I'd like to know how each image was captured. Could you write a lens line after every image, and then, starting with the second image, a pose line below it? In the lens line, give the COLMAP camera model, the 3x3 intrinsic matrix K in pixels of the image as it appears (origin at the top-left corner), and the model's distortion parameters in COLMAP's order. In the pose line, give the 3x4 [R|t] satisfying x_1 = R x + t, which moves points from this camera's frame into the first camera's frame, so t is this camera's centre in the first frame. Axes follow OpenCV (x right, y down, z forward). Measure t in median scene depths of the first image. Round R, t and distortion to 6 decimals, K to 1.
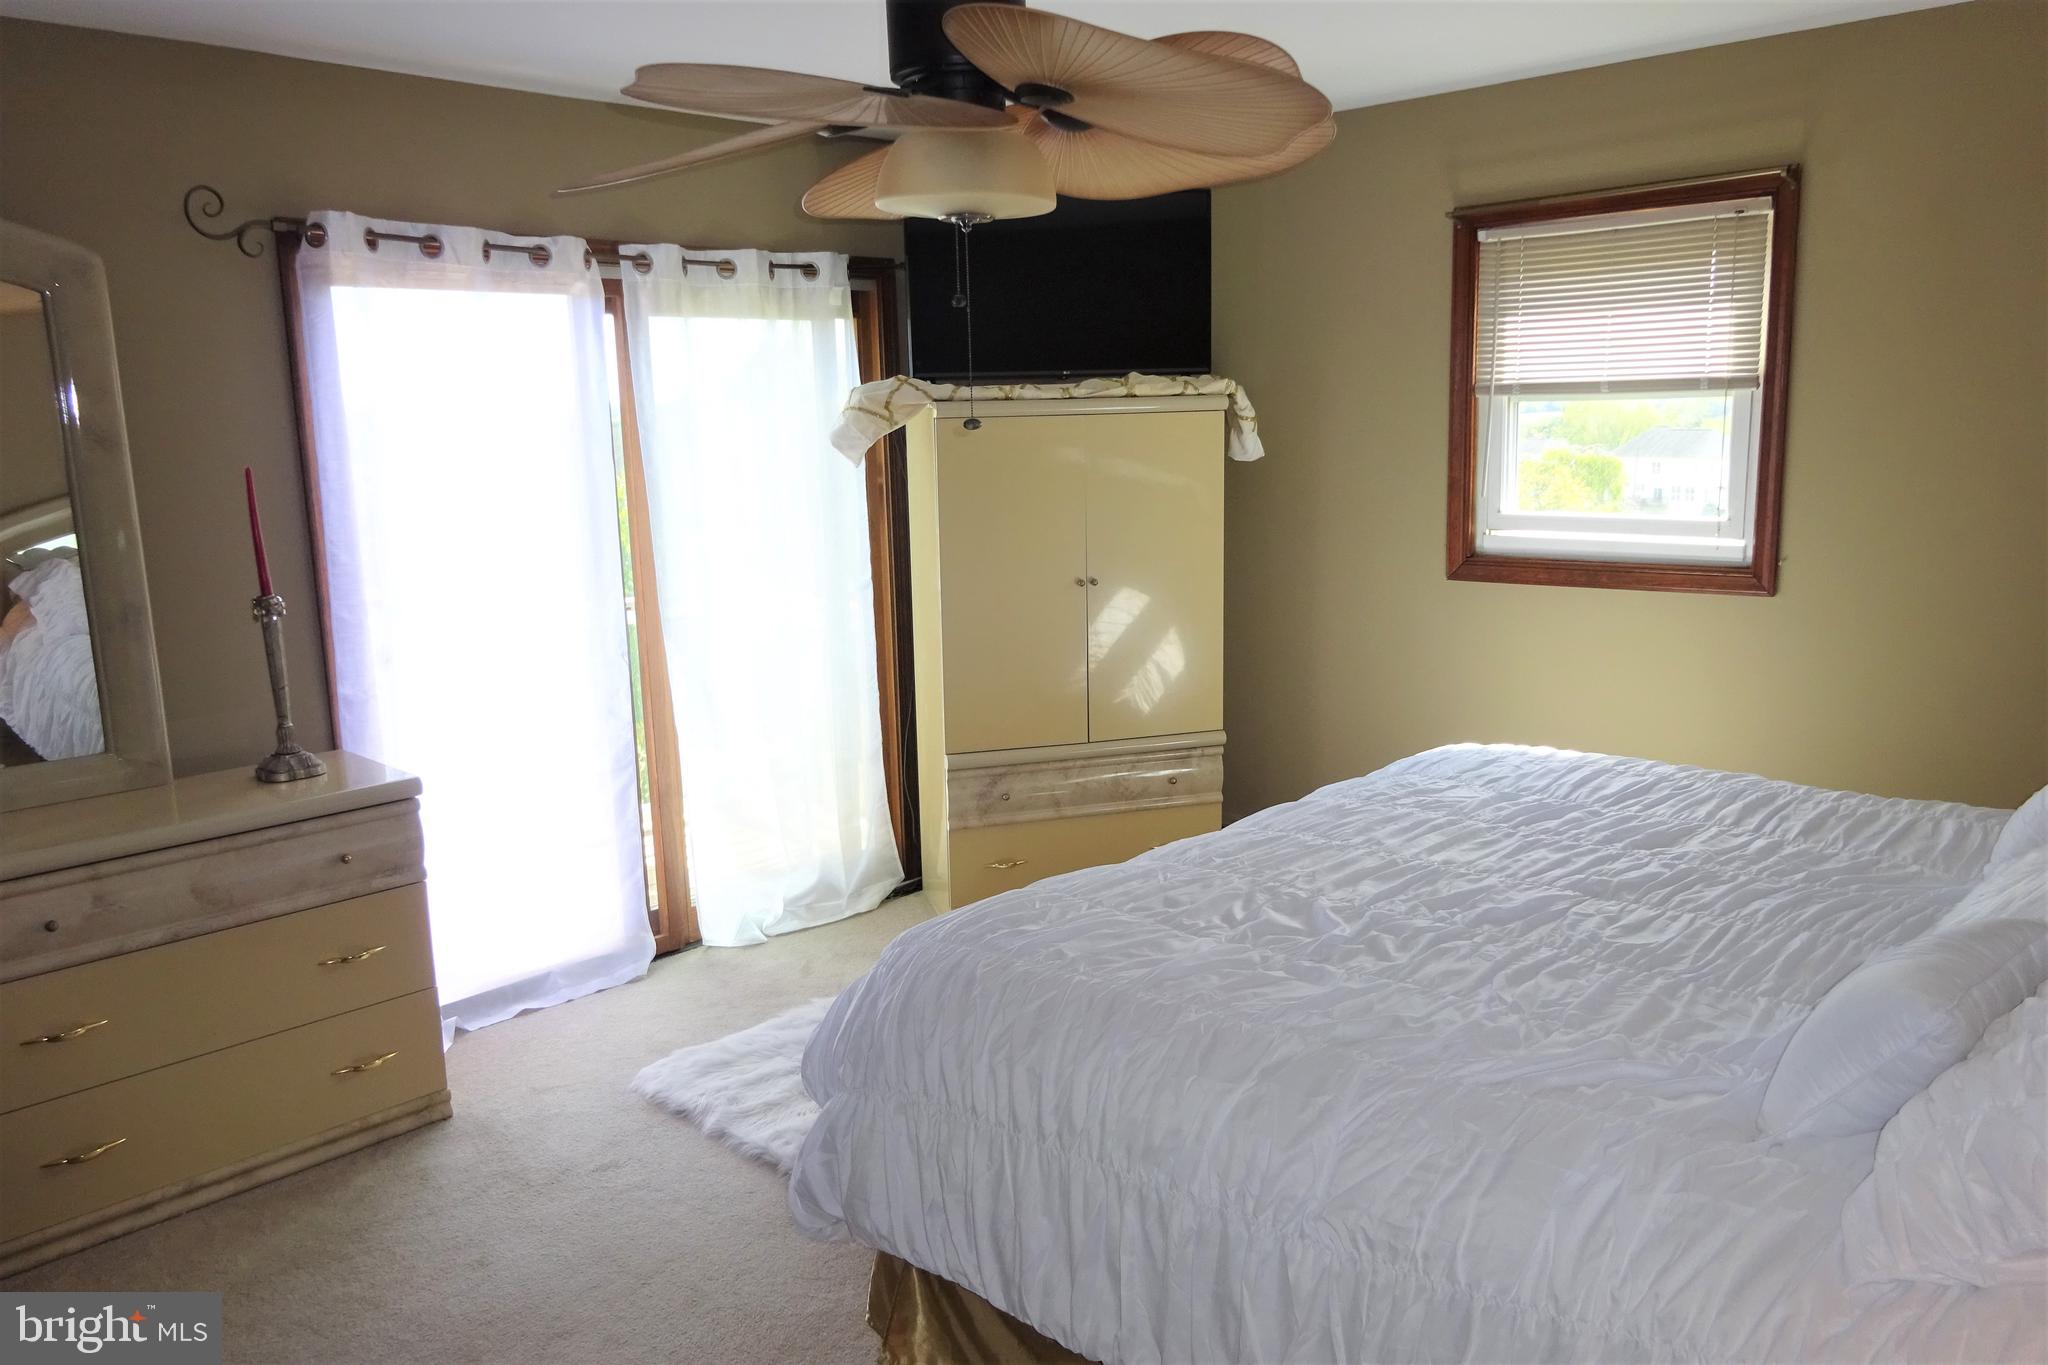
lens RADIAL K [[1526.6, 0, 1014.0], [0, 1526.6, 689.9], [0, 0, 1]] dist [0.003525, -0.006790]
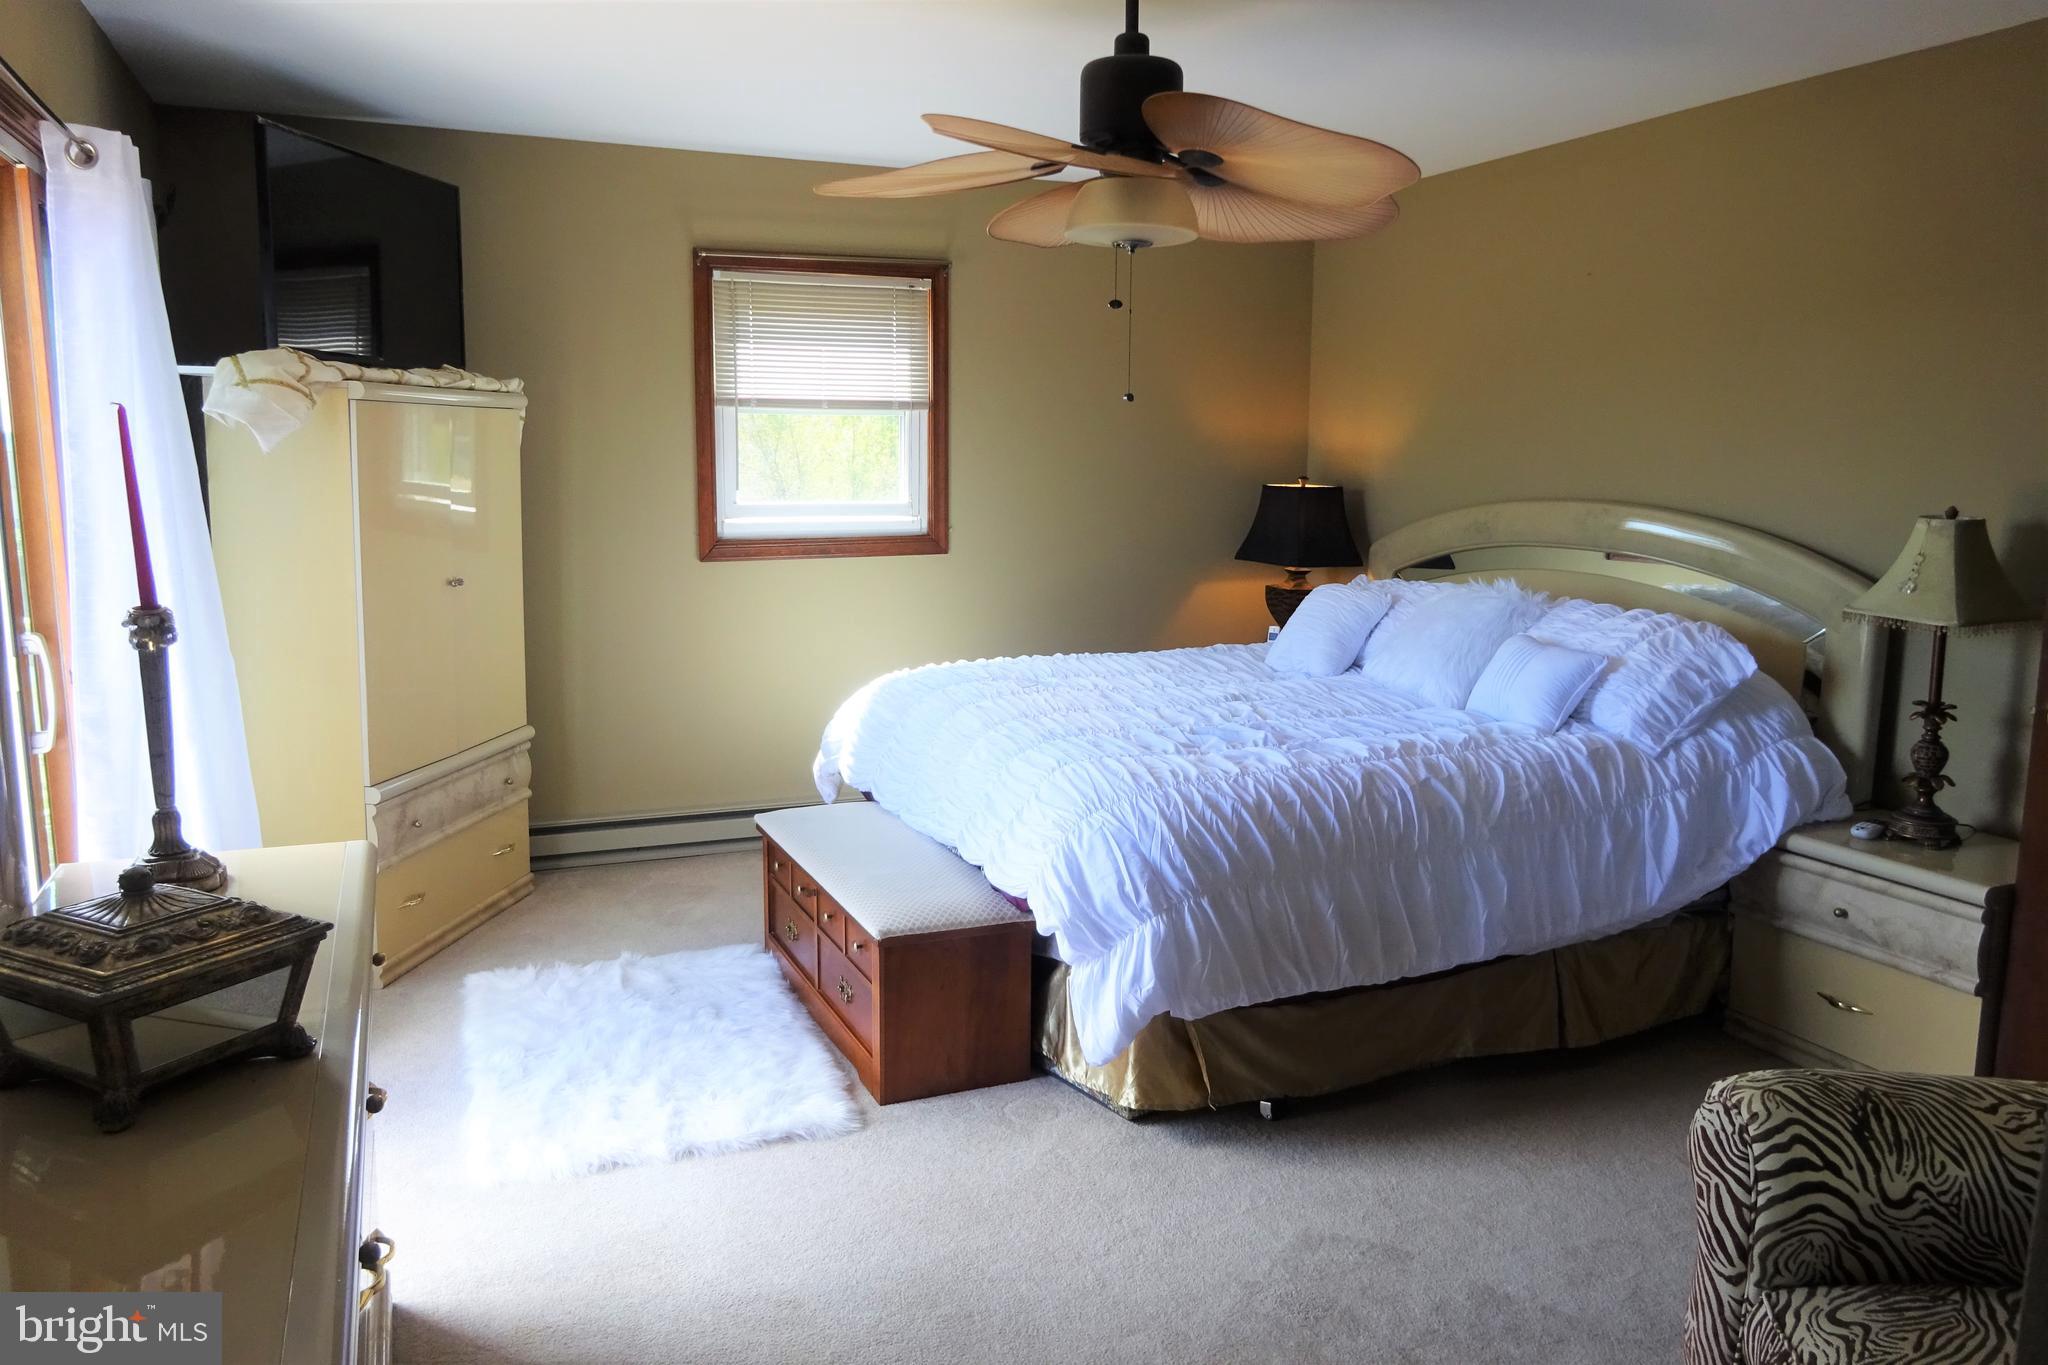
lens RADIAL K [[1526.6, 0, 1006.8], [0, 1526.6, 678.6], [0, 0, 1]] dist [0.003525, -0.006790]
pose [[0.415244, -0.107973, 0.903280, -0.739224], [0.150230, 0.987438, 0.048971, -0.006443], [-0.897220, 0.115364, 0.426248, 0.321213]]
